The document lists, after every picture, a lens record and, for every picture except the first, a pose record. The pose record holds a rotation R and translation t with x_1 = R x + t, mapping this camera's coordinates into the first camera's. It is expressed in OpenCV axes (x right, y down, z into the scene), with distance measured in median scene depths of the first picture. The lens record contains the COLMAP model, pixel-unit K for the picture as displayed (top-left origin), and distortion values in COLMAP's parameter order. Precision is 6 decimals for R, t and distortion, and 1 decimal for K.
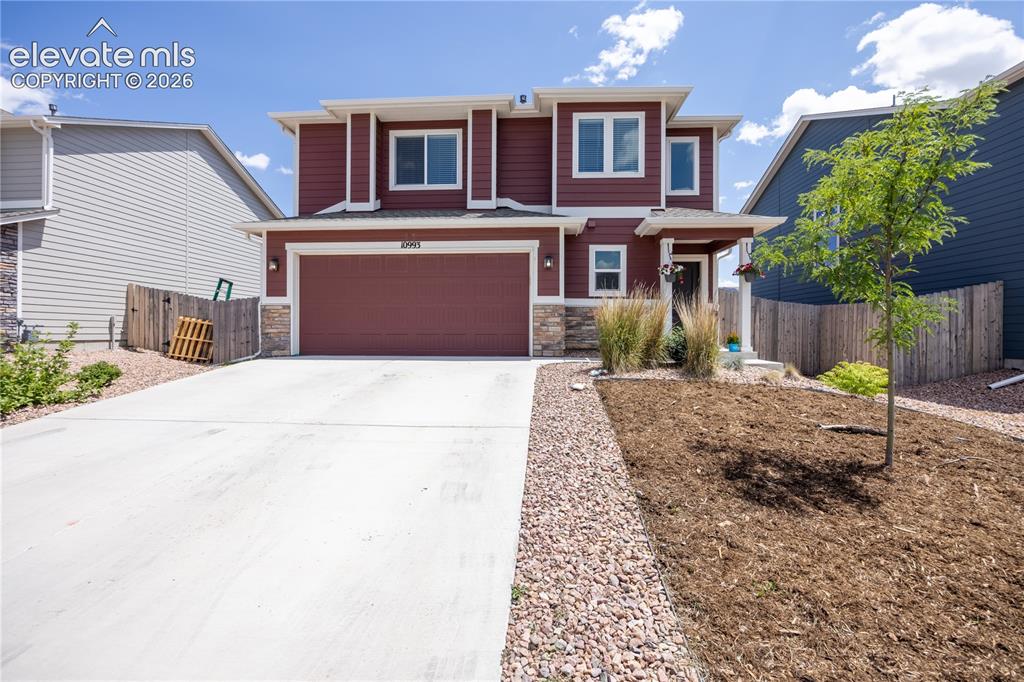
lens RADIAL K [[443.8, 0, 514.9], [0, 443.8, 338.1], [0, 0, 1]] dist [-0.016559, 0.000001]
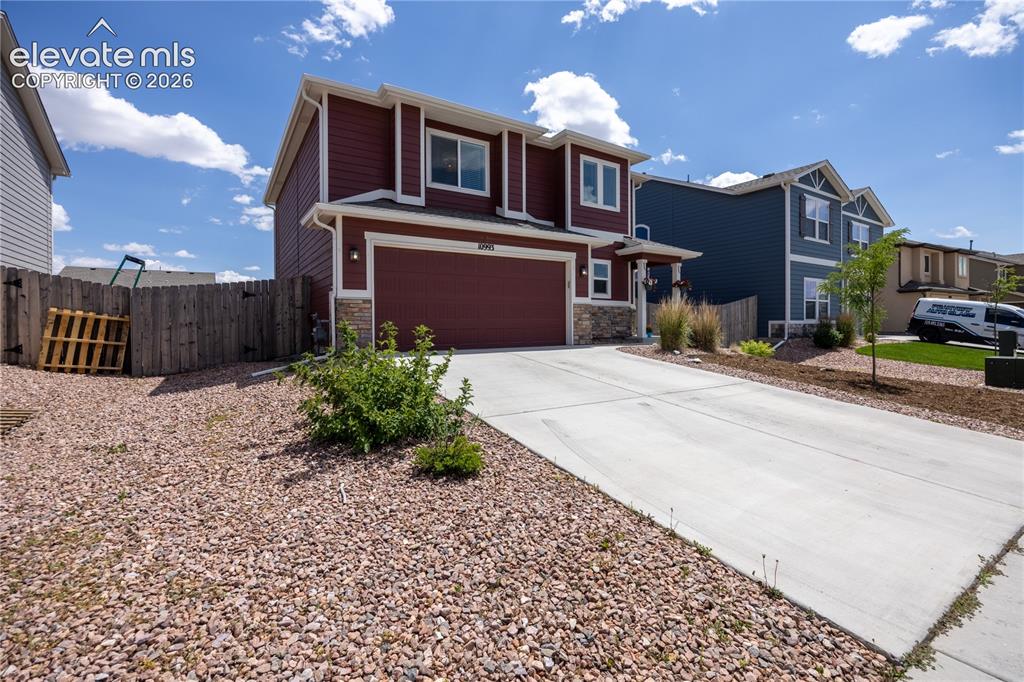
lens RADIAL K [[443.8, 0, 511.8], [0, 443.8, 336.0], [0, 0, 1]] dist [-0.016559, 0.000001]
pose [[0.814250, -0.025357, 0.579961, -0.784721], [0.016104, 0.999648, 0.021097, -0.012280], [-0.580291, -0.007839, 0.814371, 0.067155]]
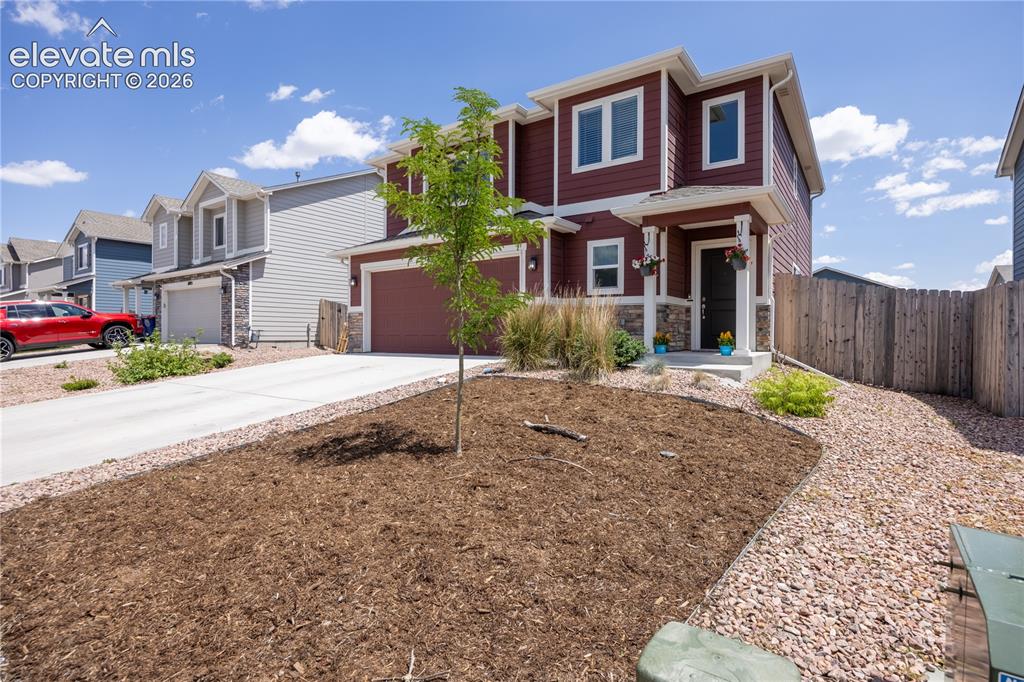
lens RADIAL K [[518.5, 0, 509.0], [0, 518.5, 342.4], [0, 0, 1]] dist [-0.041077, -0.000017]
pose [[0.844642, 0.004238, -0.535315, 0.617236], [-0.001536, 0.999984, 0.005492, 0.000577], [0.535330, -0.003816, 0.844635, -0.025848]]
